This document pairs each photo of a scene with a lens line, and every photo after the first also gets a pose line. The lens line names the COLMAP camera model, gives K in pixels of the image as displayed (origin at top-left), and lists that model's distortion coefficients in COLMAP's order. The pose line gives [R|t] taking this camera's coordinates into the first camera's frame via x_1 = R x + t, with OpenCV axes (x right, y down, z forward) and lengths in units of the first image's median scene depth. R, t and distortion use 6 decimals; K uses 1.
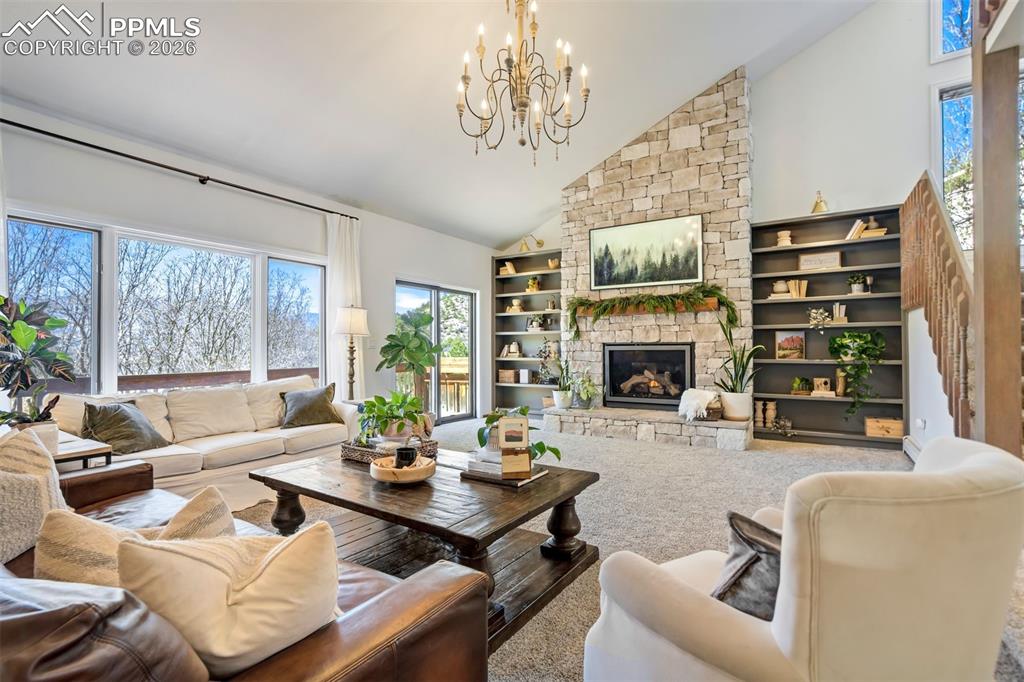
lens RADIAL K [[477.0, 0, 507.5], [0, 477.0, 343.5], [0, 0, 1]] dist [-0.046301, 0.027876]
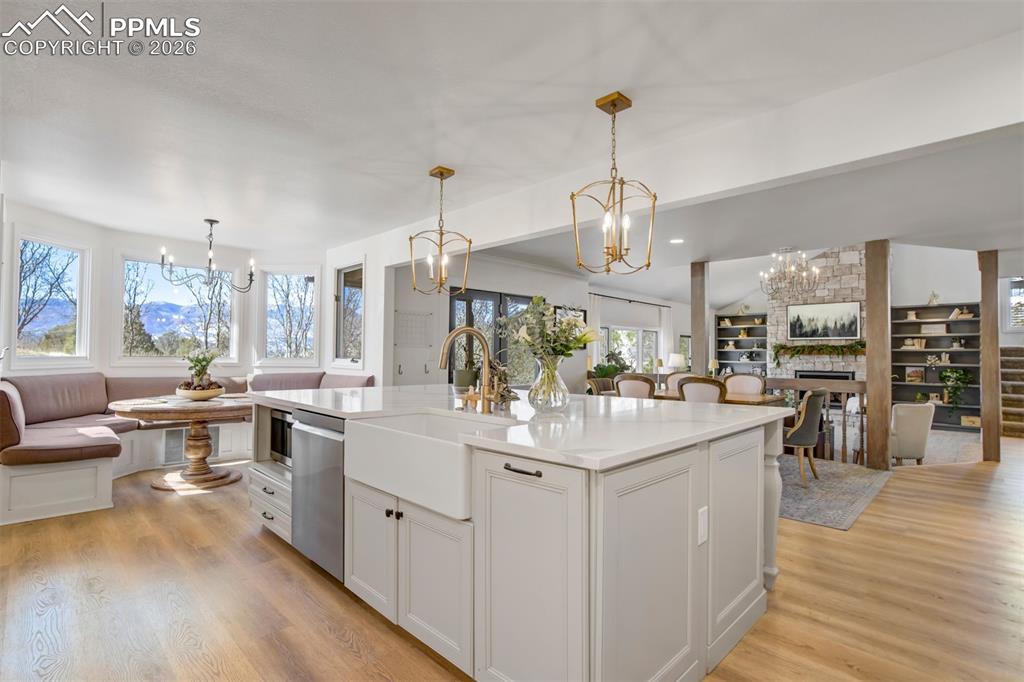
lens RADIAL K [[491.0, 0, 507.7], [0, 491.0, 342.8], [0, 0, 1]] dist [-0.038332, 0.020854]
pose [[0.980751, 0.008999, -0.195057, -0.533546], [-0.012032, 0.999824, -0.014371, -0.069037], [0.194893, 0.016442, 0.980687, -1.049125]]
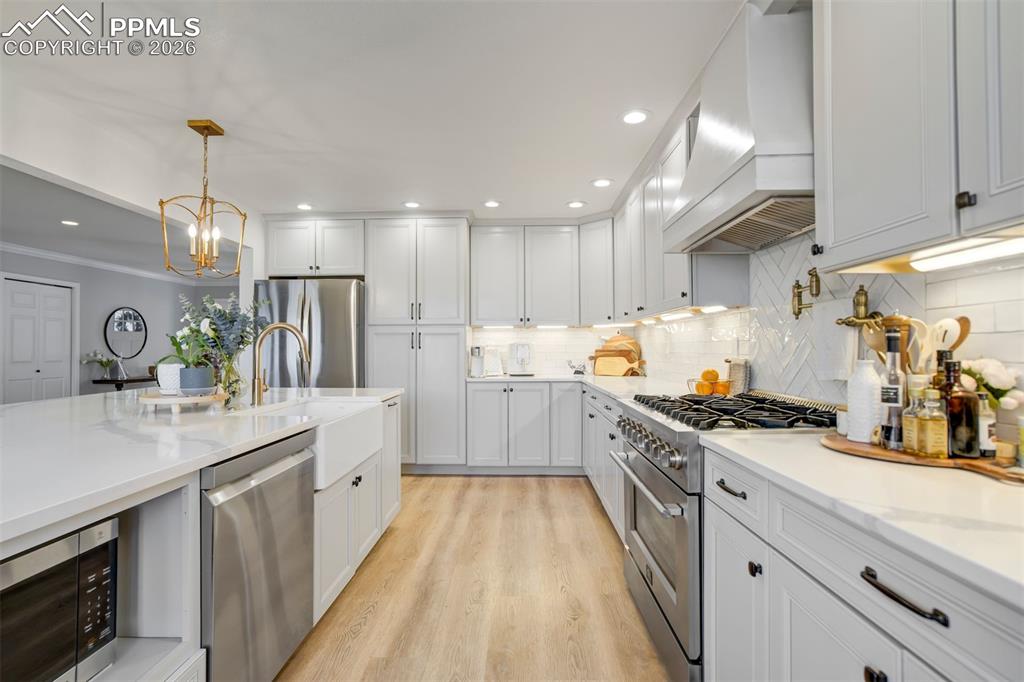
lens RADIAL K [[481.0, 0, 507.9], [0, 481.0, 344.0], [0, 0, 1]] dist [-0.046179, 0.026495]
pose [[-0.537033, 0.013940, 0.843446, -1.064572], [-0.003440, 0.999819, -0.018714, -0.062457], [-0.843554, -0.012952, -0.536888, -0.635351]]
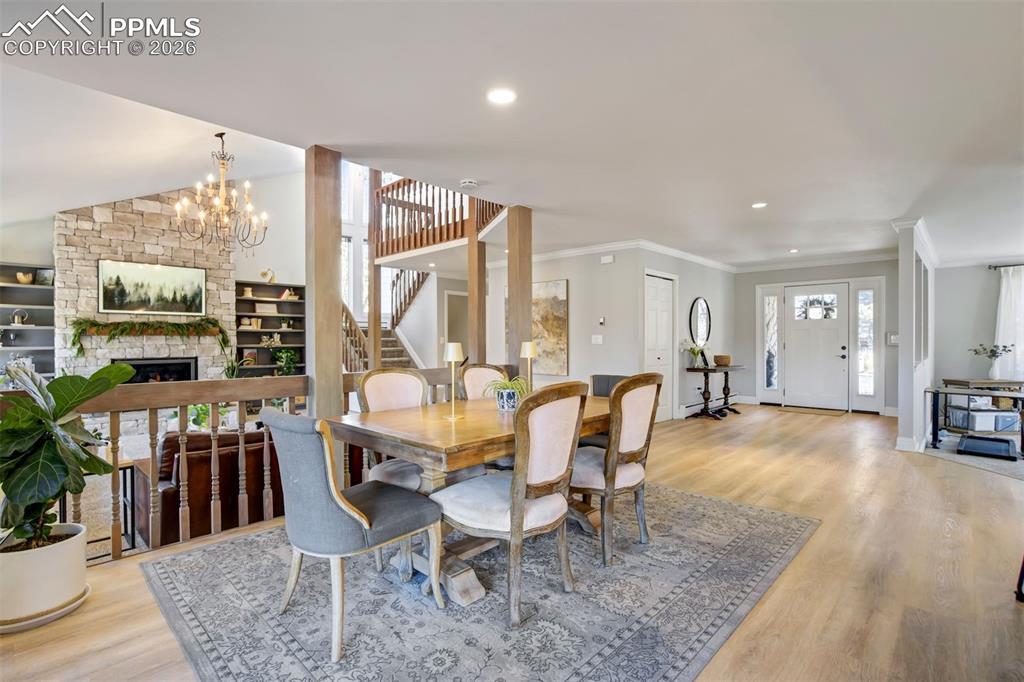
lens RADIAL K [[481.0, 0, 507.9], [0, 481.0, 344.0], [0, 0, 1]] dist [-0.046179, 0.026495]
pose [[0.182231, -0.004649, 0.983245, -0.823979], [-0.008613, 0.999943, 0.006324, -0.057444], [-0.983218, -0.009621, 0.182180, -0.180947]]
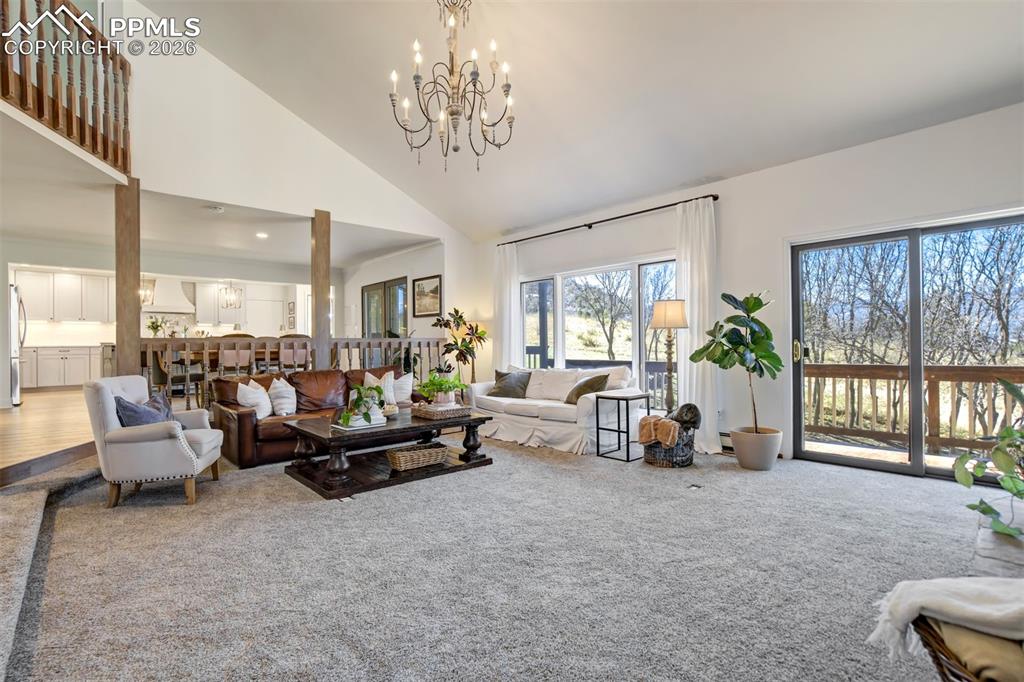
lens RADIAL K [[477.0, 0, 507.5], [0, 477.0, 343.5], [0, 0, 1]] dist [-0.046301, 0.027876]
pose [[-0.234878, 0.006166, -0.972005, 0.573655], [0.024881, 0.999690, 0.000329, 0.003279], [0.971706, -0.024108, -0.234959, 0.755382]]
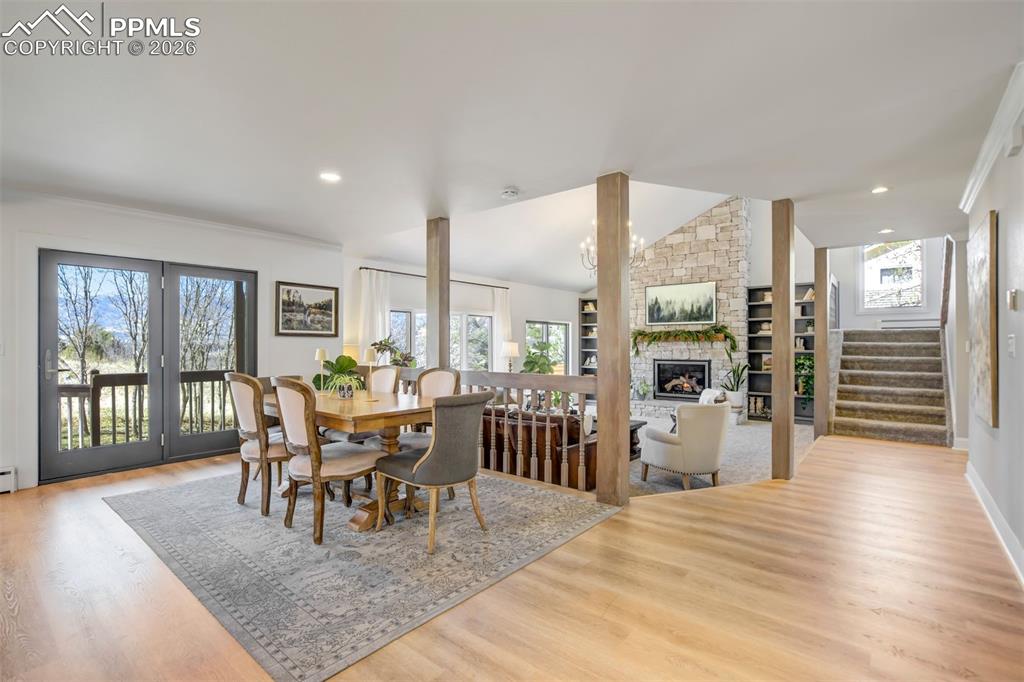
lens RADIAL K [[477.0, 0, 507.5], [0, 477.0, 343.5], [0, 0, 1]] dist [-0.046301, 0.027876]
pose [[0.993406, 0.003402, -0.114597, -0.109060], [-0.002562, 0.999969, 0.007475, -0.067715], [0.114619, -0.007132, 0.993384, -0.672062]]
